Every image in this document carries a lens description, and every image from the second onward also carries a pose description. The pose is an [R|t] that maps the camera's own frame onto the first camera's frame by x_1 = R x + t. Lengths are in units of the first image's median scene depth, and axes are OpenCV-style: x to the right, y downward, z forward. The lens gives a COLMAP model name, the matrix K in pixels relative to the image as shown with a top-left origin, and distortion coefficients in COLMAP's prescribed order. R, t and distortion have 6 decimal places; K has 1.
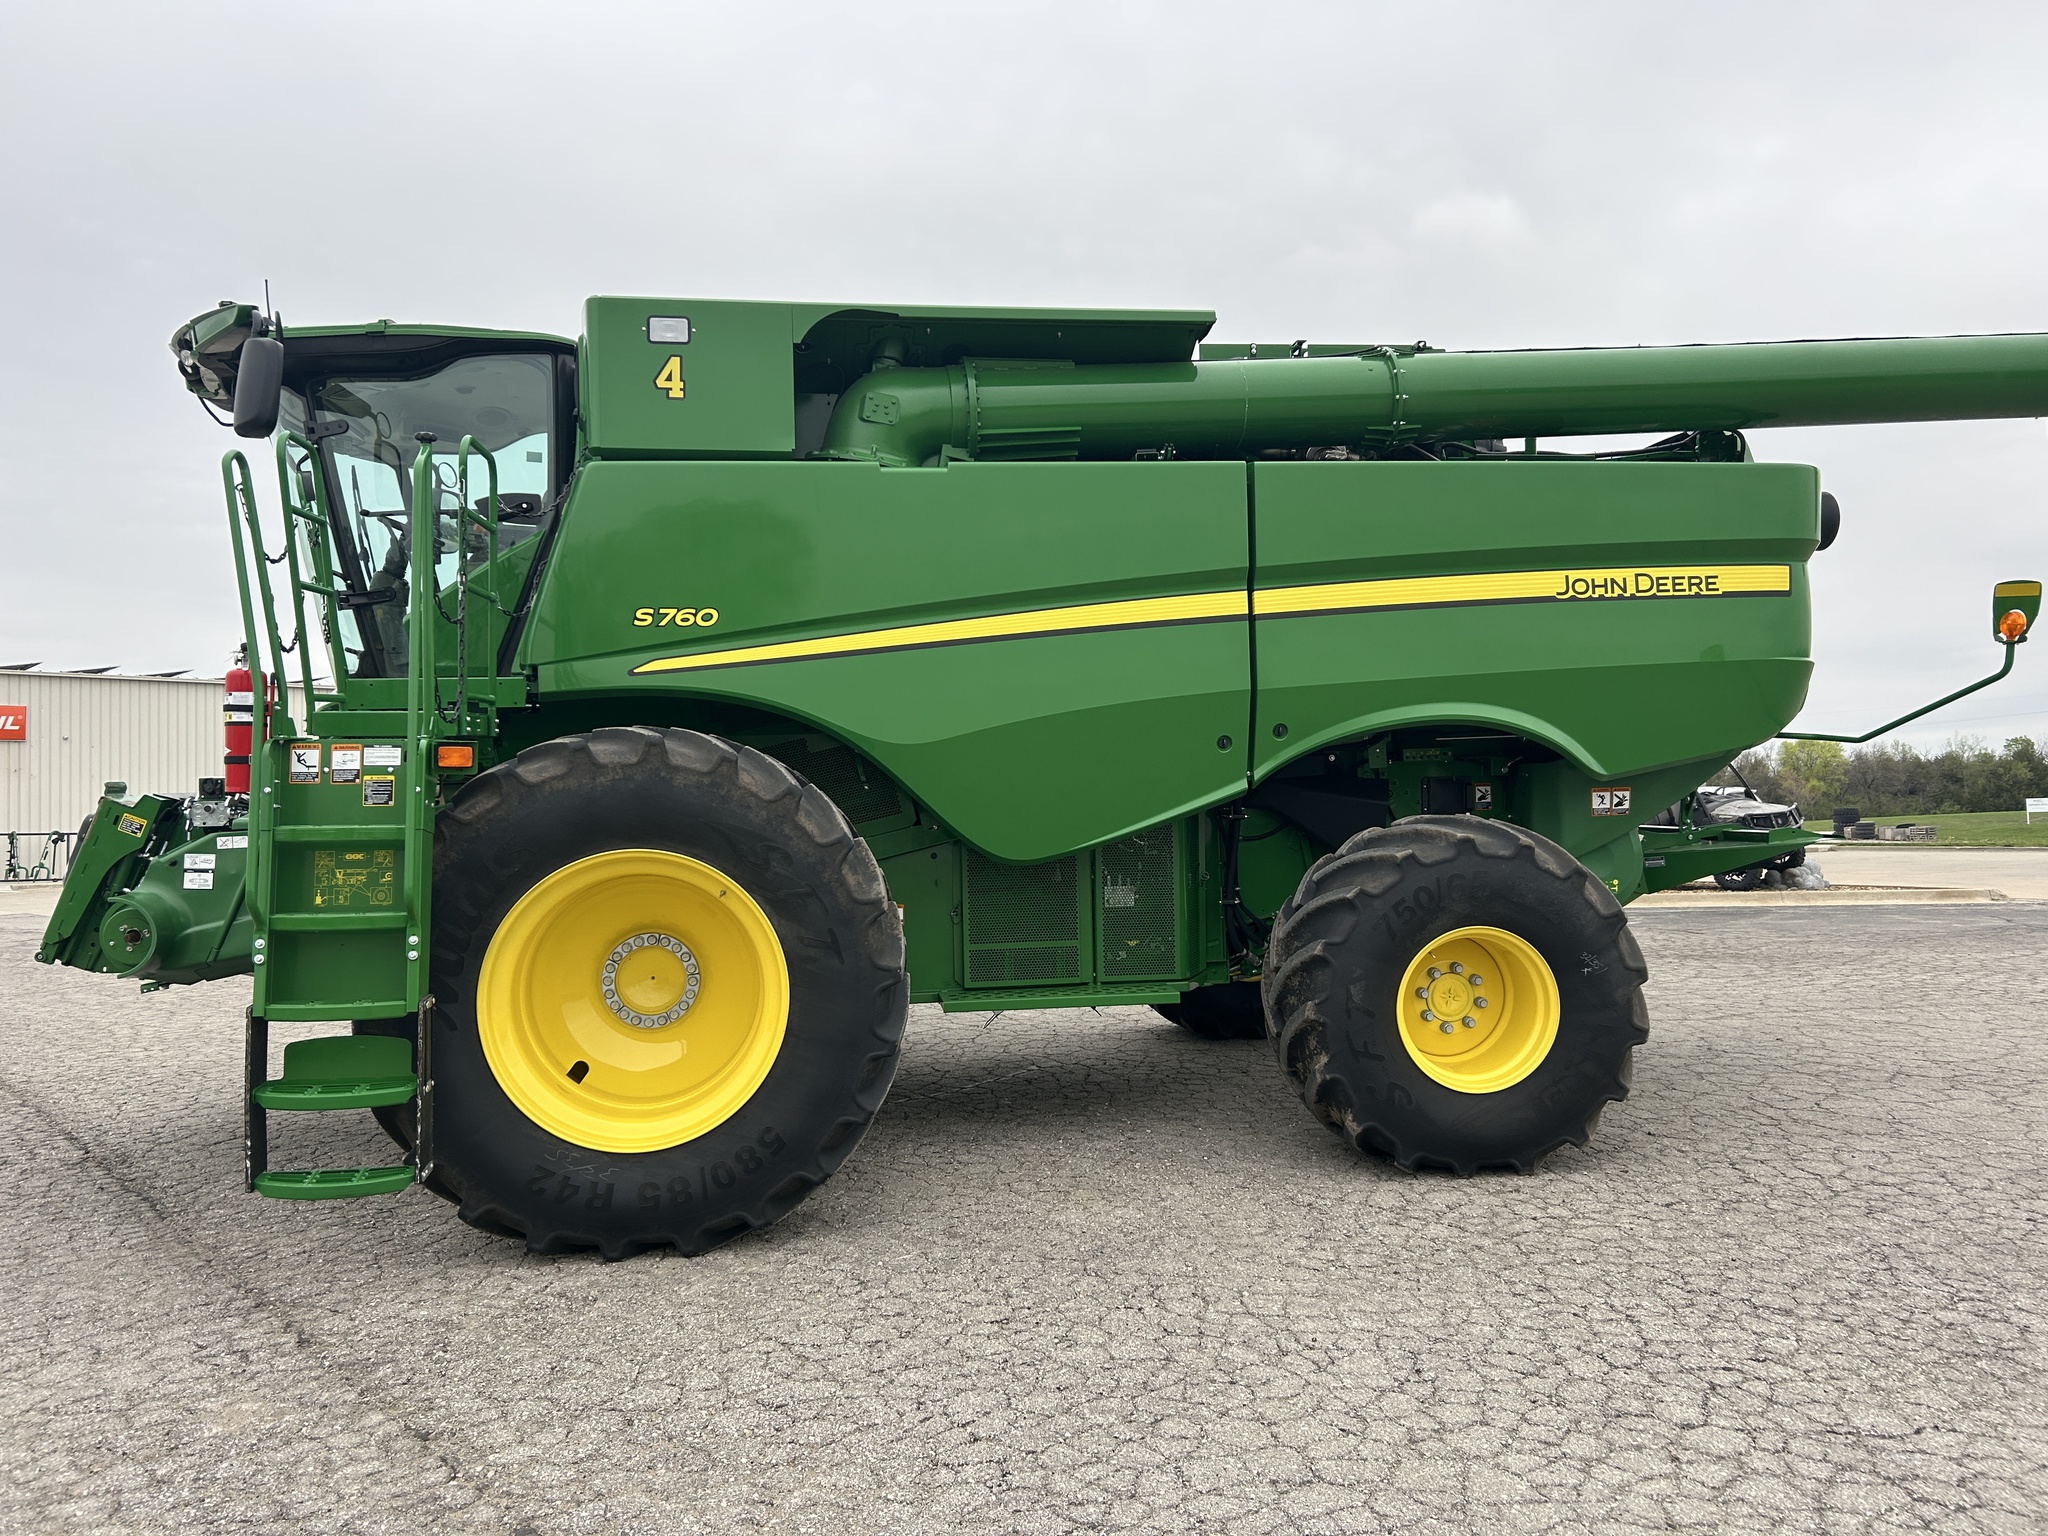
lens RADIAL K [[1493.7, 0, 1024.0], [0, 1493.7, 768.0], [0, 0, 1]] dist [0.108127, -0.253943]
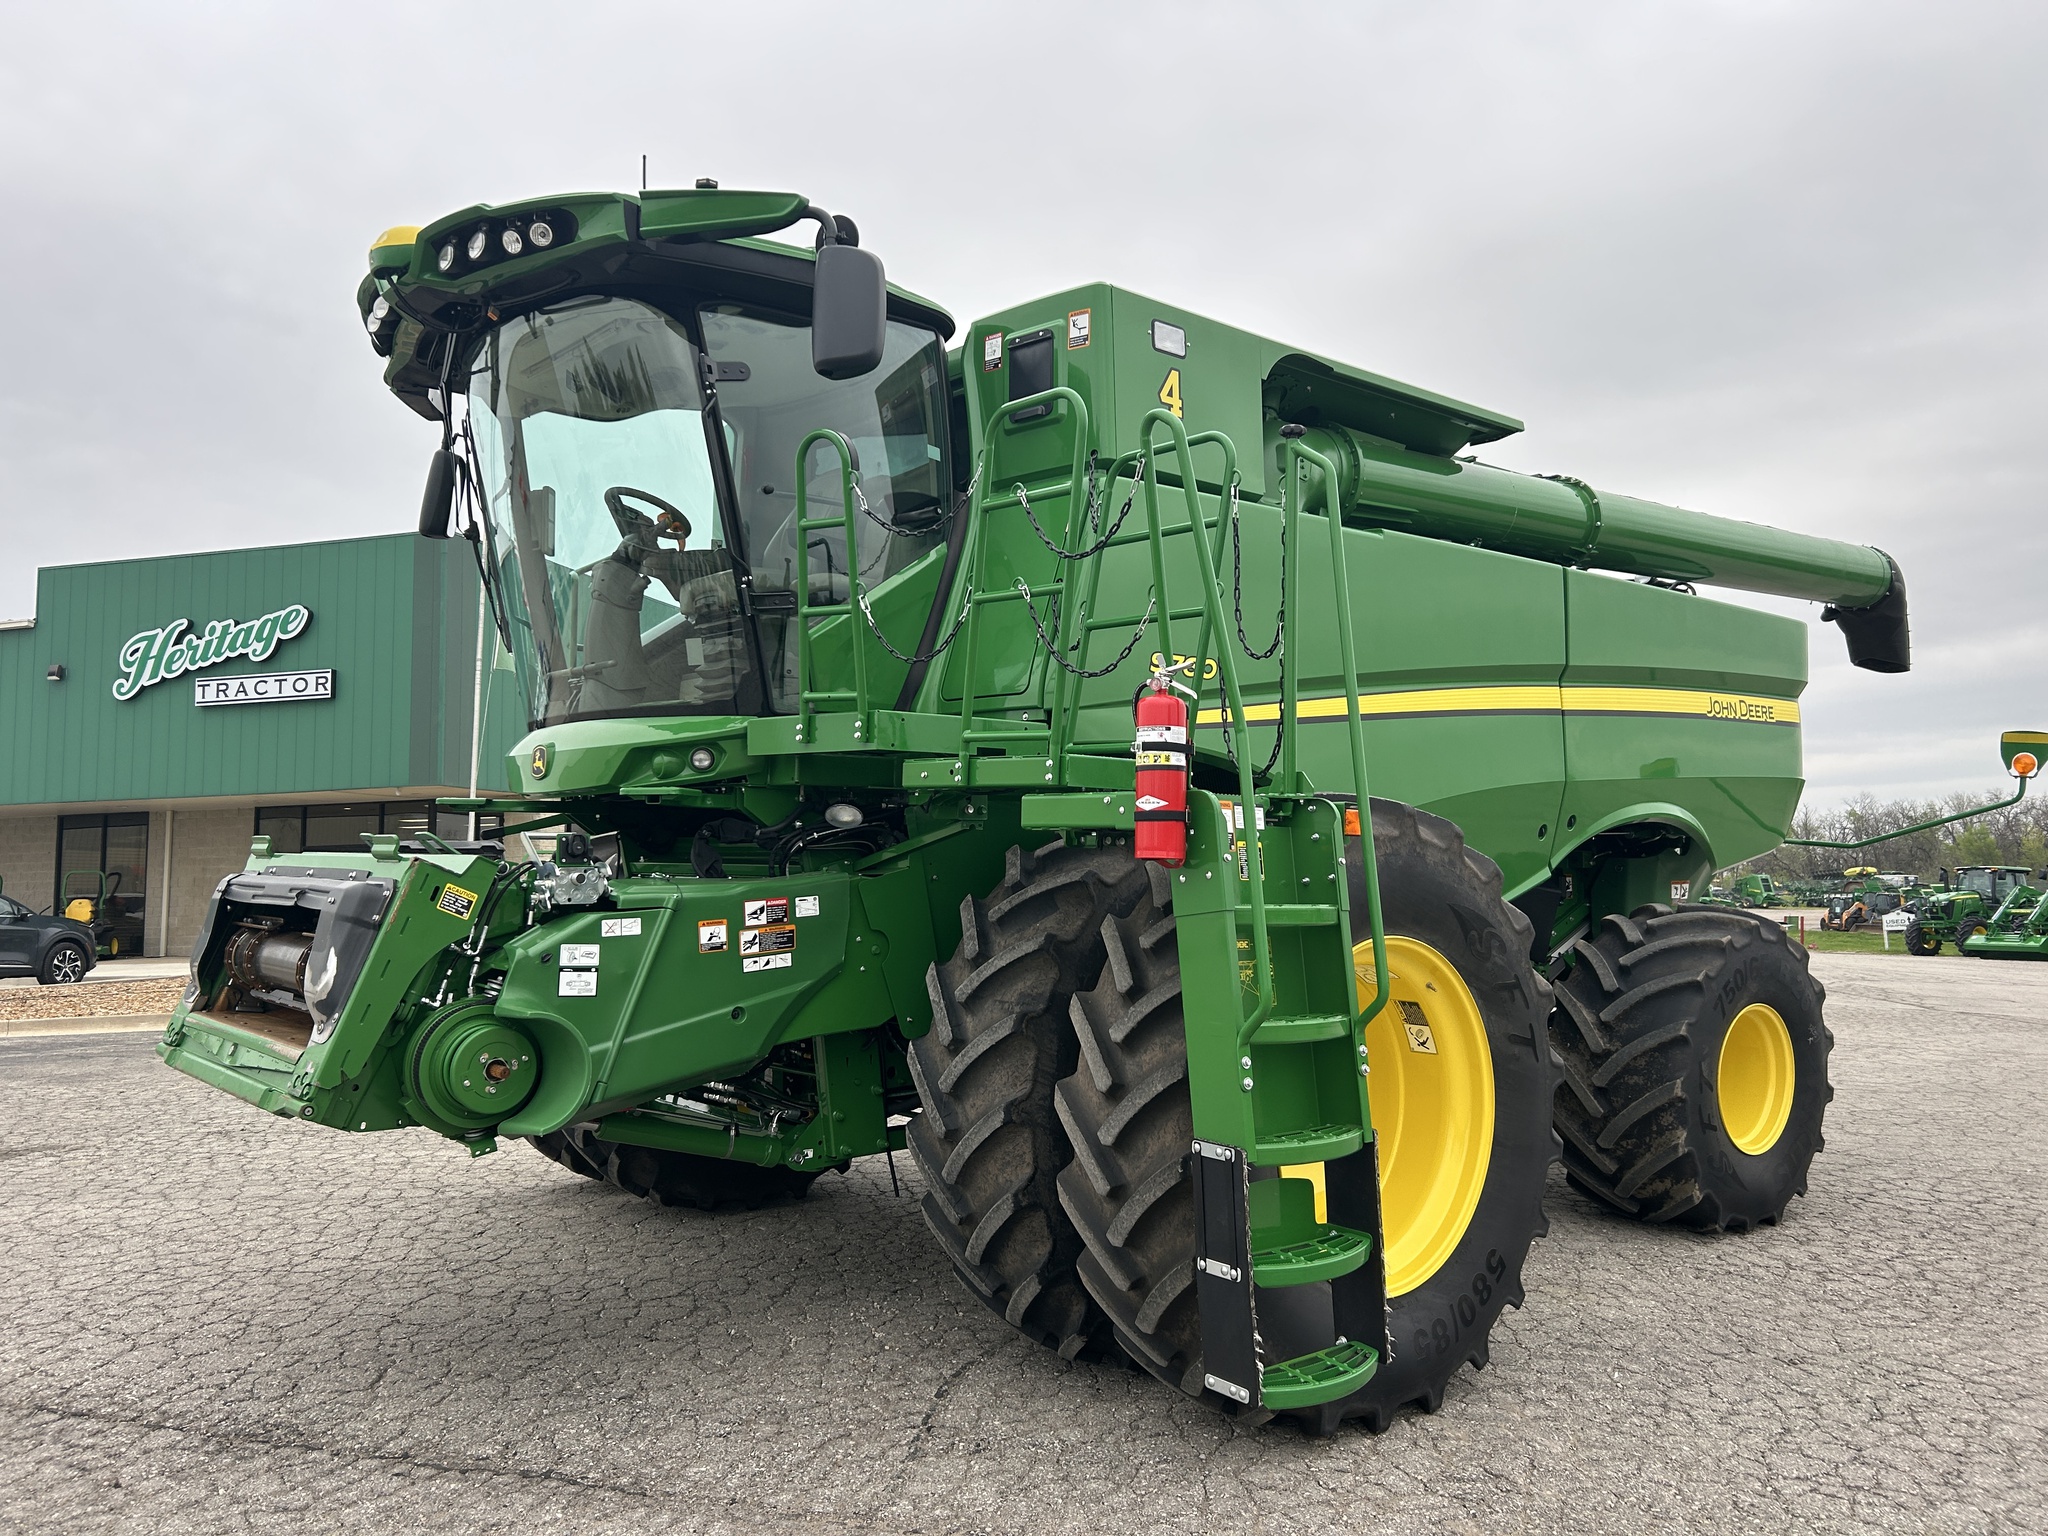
lens RADIAL K [[1493.7, 0, 1024.0], [0, 1493.7, 768.0], [0, 0, 1]] dist [0.108127, -0.253943]
pose [[0.856846, 0.055101, 0.512619, -0.708154], [-0.025954, 0.997622, -0.063850, 0.014861], [-0.514918, 0.041405, 0.856239, 0.293308]]
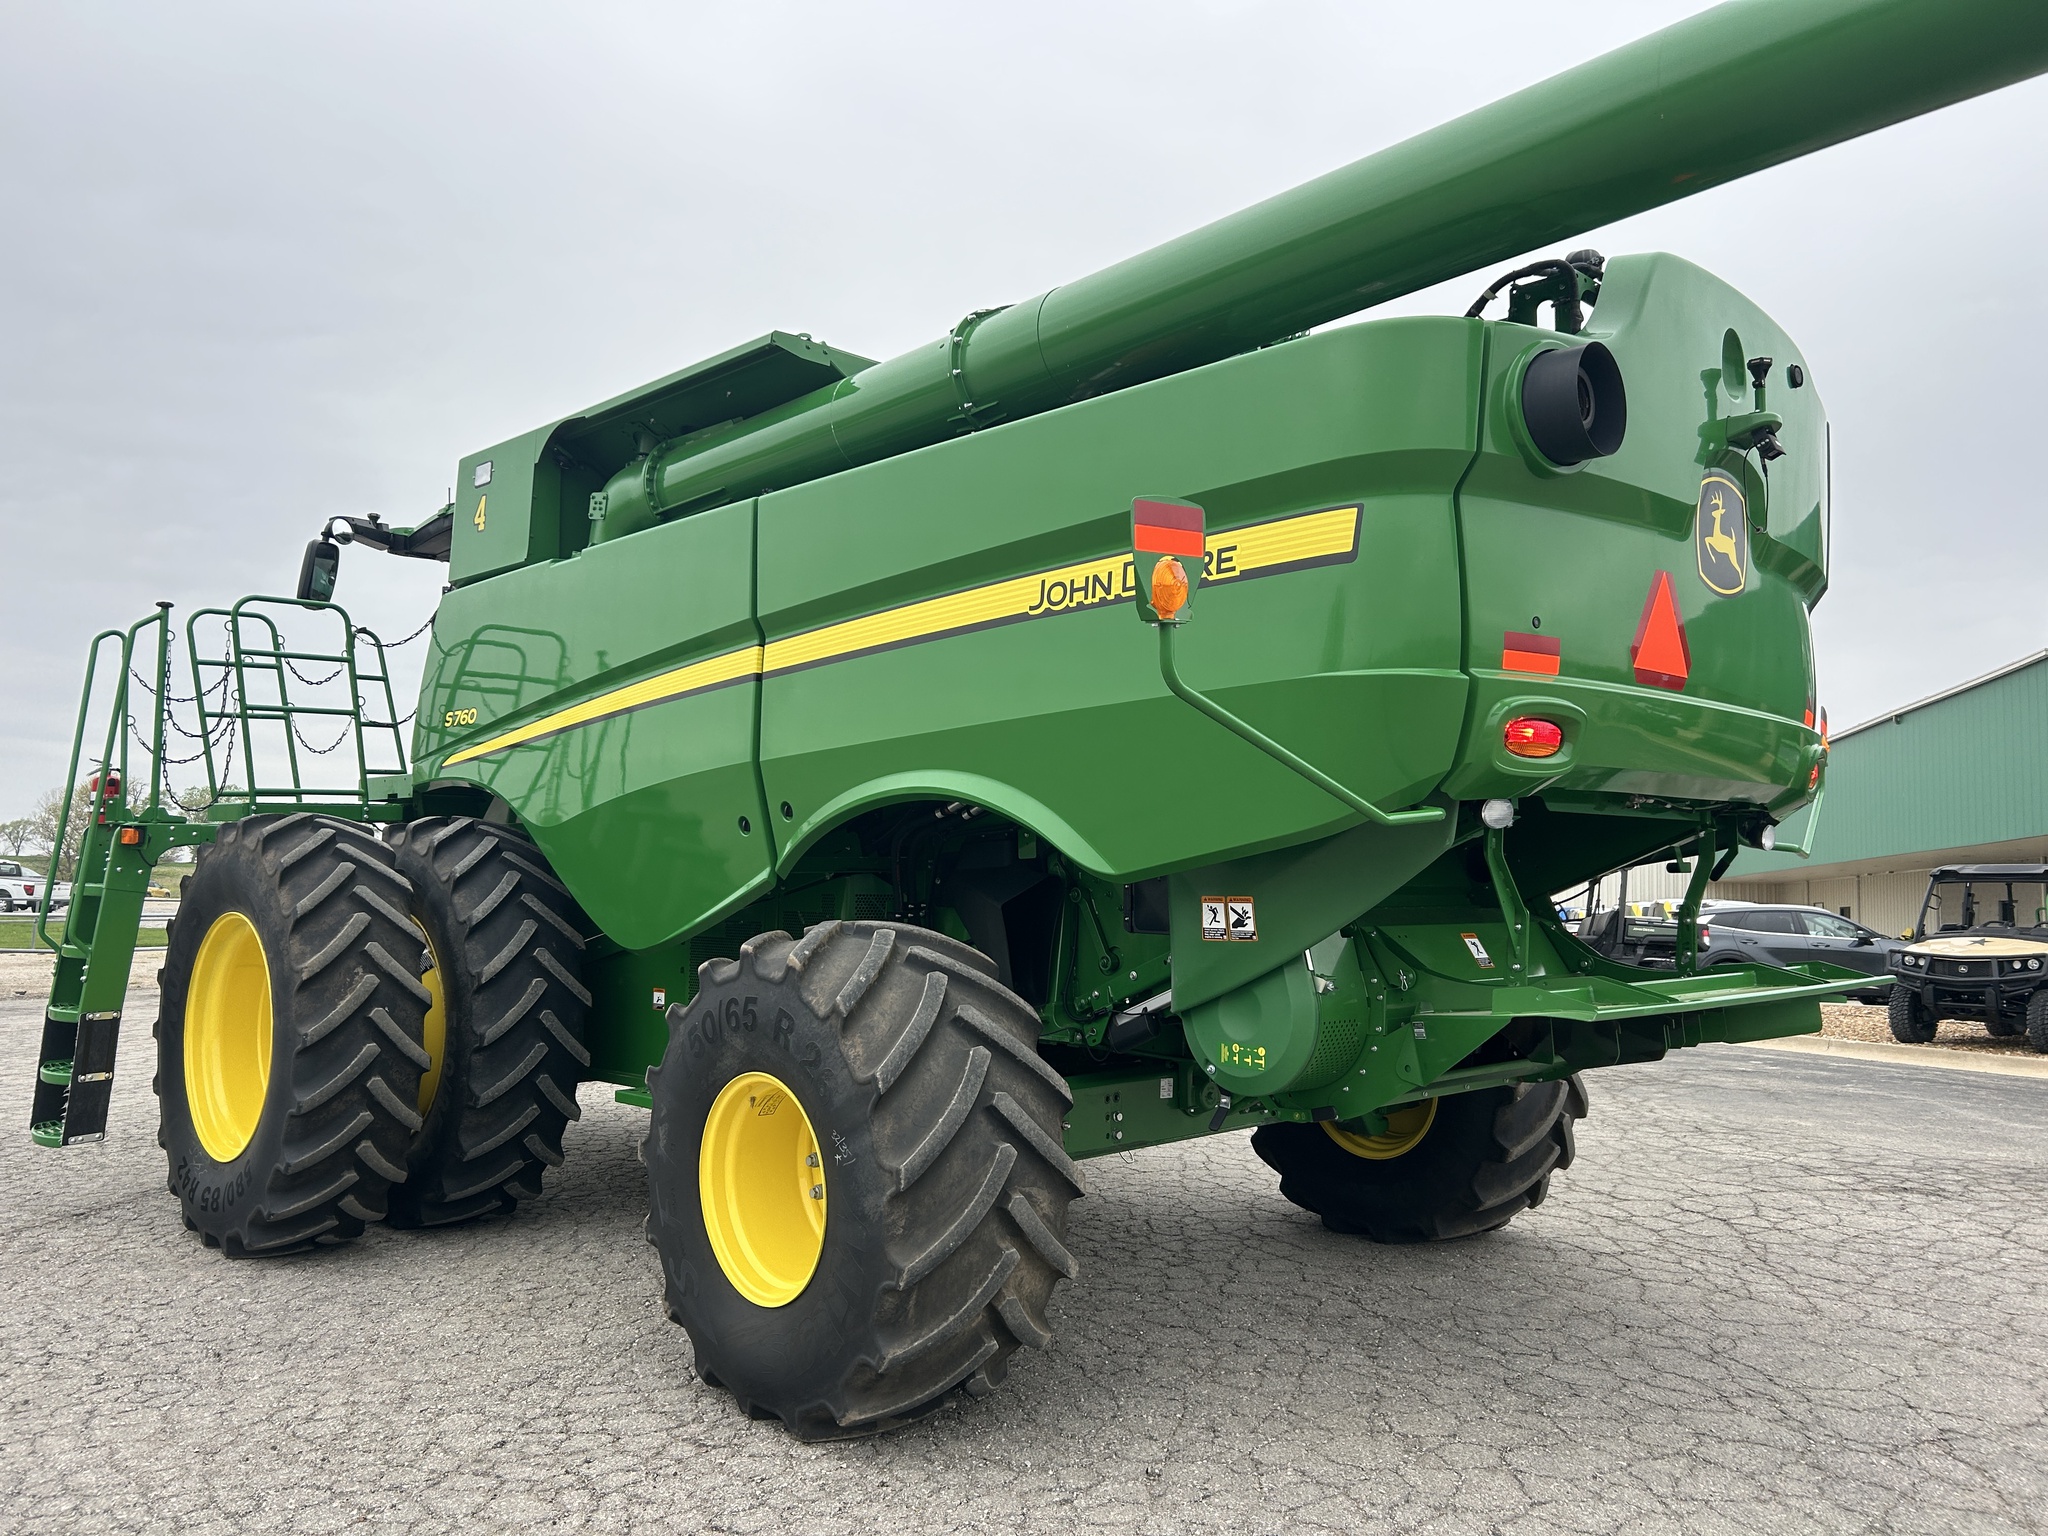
lens RADIAL K [[1493.7, 0, 1024.0], [0, 1493.7, 768.0], [0, 0, 1]] dist [0.108127, -0.253943]
pose [[0.578715, -0.020415, -0.815274, 0.938308], [-0.006389, 0.999542, -0.029565, -0.023696], [0.815505, 0.022319, 0.578320, 0.628870]]
